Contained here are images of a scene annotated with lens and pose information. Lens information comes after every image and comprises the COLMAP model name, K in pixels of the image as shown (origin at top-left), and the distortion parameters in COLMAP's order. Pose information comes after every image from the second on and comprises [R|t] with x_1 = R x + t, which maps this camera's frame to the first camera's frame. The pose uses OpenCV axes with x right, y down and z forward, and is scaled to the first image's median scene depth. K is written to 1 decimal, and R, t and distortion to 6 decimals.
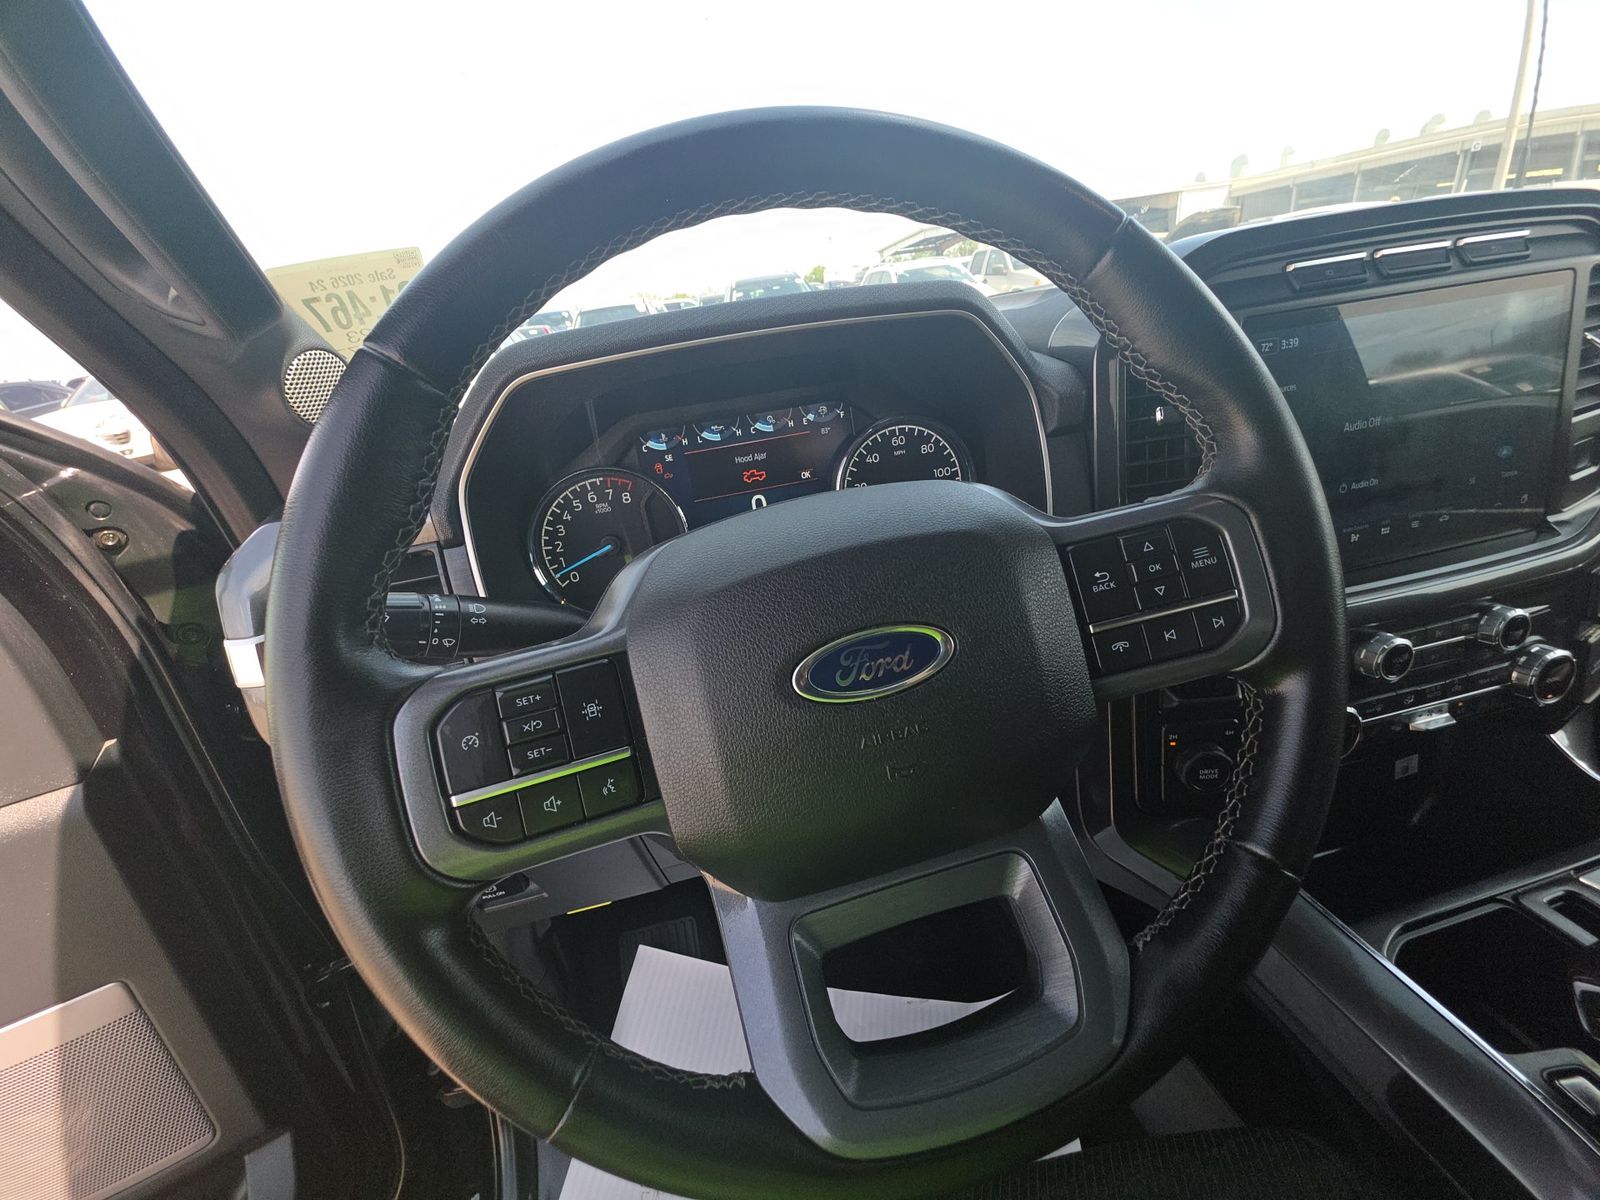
lens RADIAL K [[637.3, 0, 810.9], [0, 637.3, 602.9], [0, 0, 1]] dist [0.001756, -0.007860]
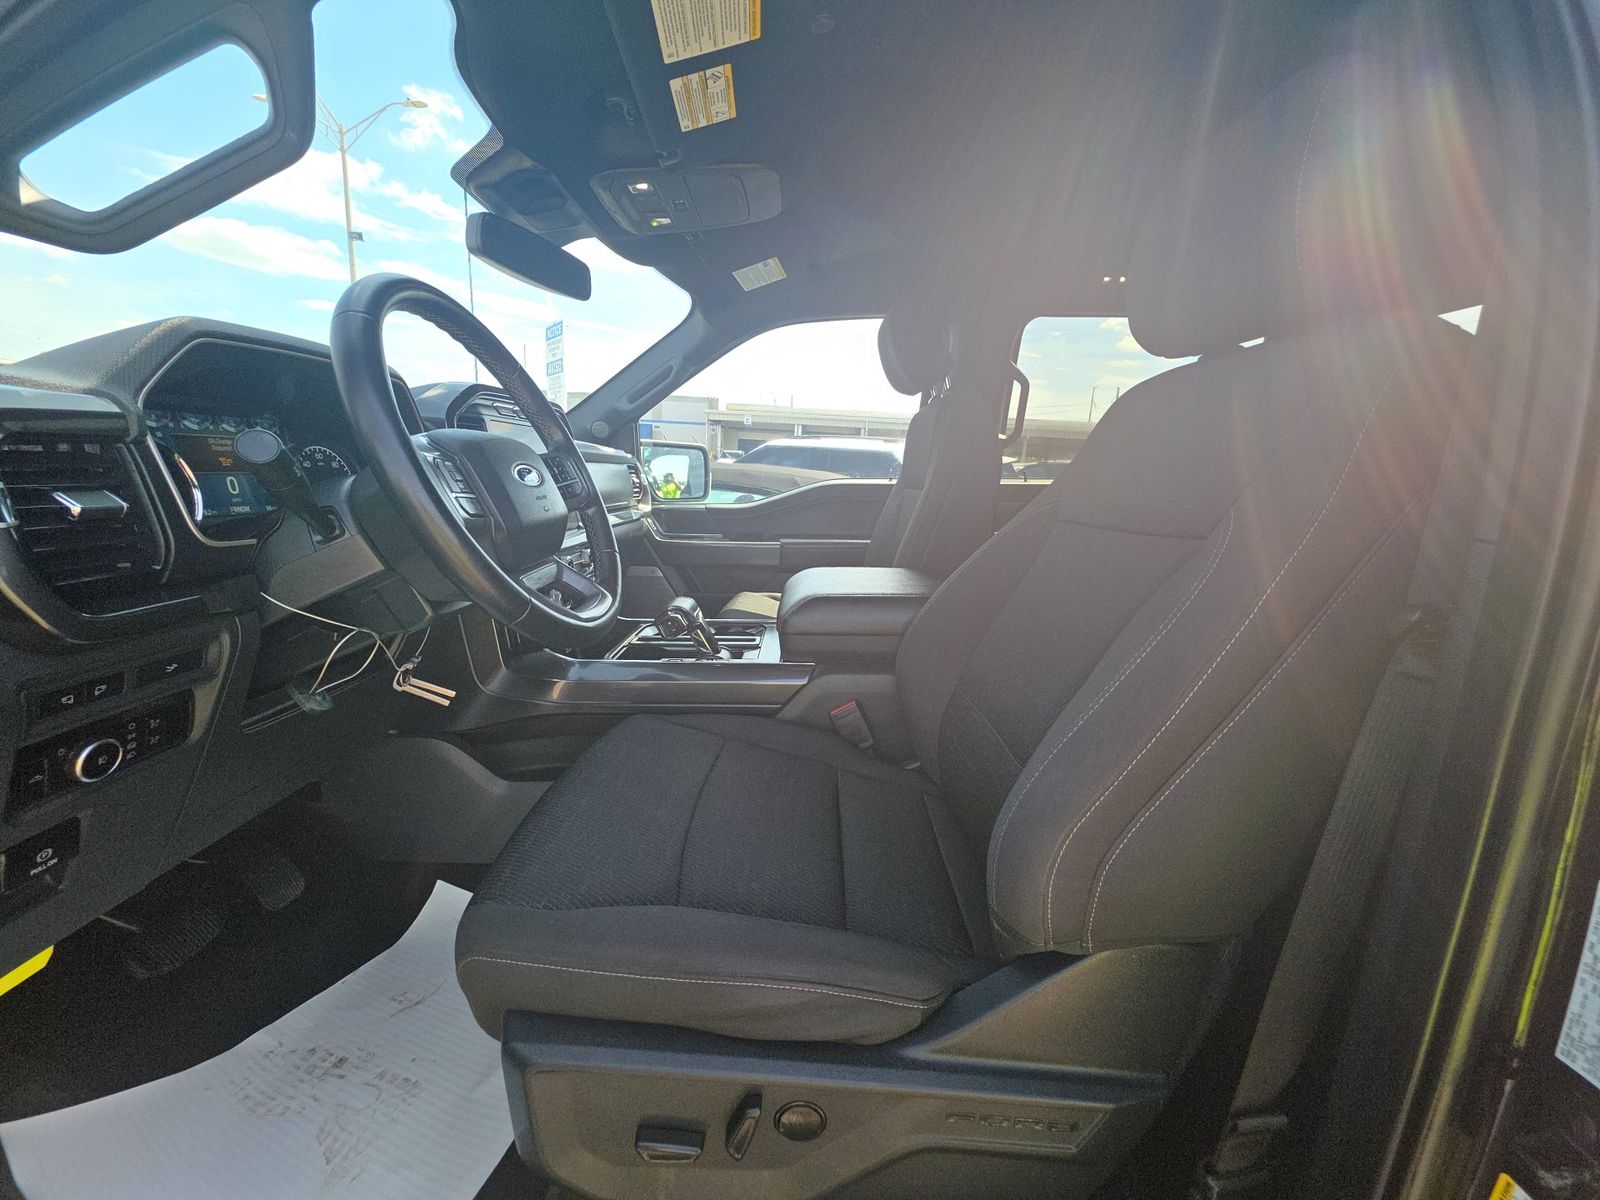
lens RADIAL K [[637.3, 0, 810.9], [0, 637.3, 602.9], [0, 0, 1]] dist [0.001756, -0.007860]
pose [[0.185311, -0.053417, 0.981227, -1.182251], [0.344019, 0.938861, -0.013859, 0.510834], [-0.920495, 0.340129, 0.192358, -0.253034]]
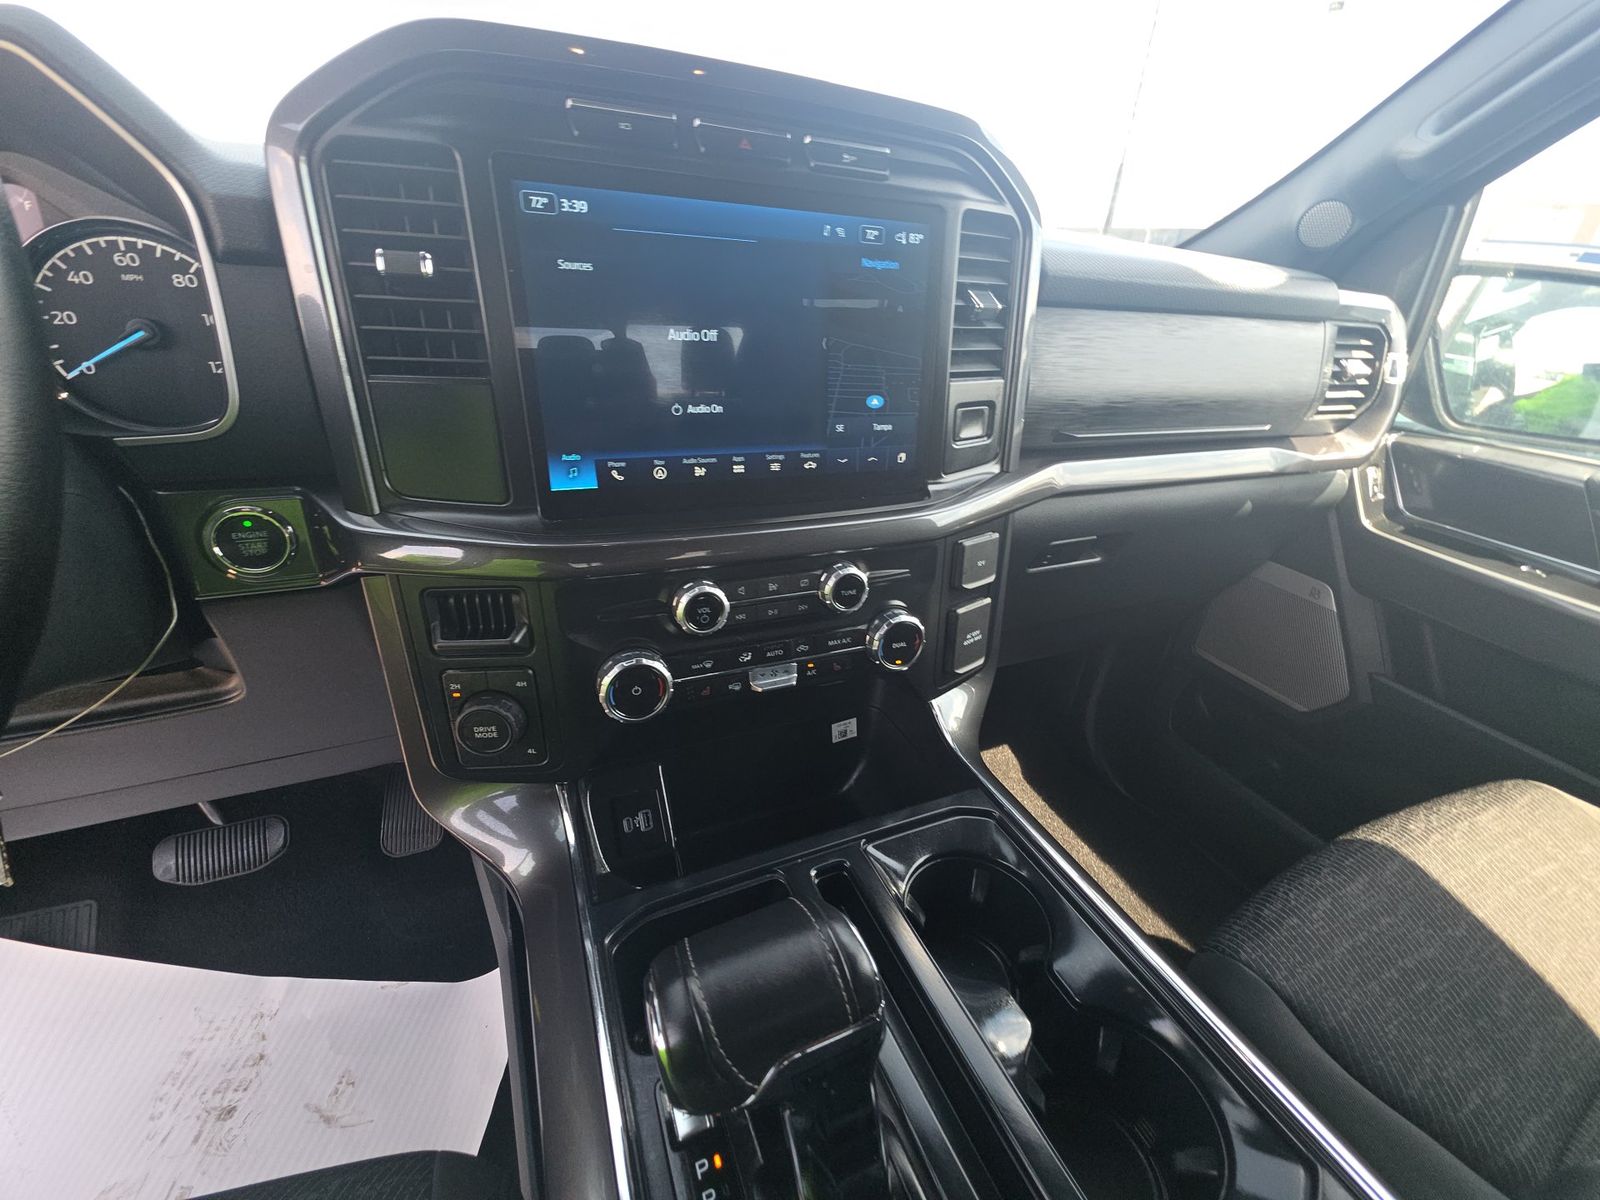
lens RADIAL K [[637.3, 0, 810.9], [0, 637.3, 602.9], [0, 0, 1]] dist [0.001756, -0.007860]
pose [[0.954903, 0.076827, 0.286808, 0.715559], [-0.095470, 0.994095, 0.051572, 0.016978], [-0.281152, -0.076628, 0.956599, 0.092084]]
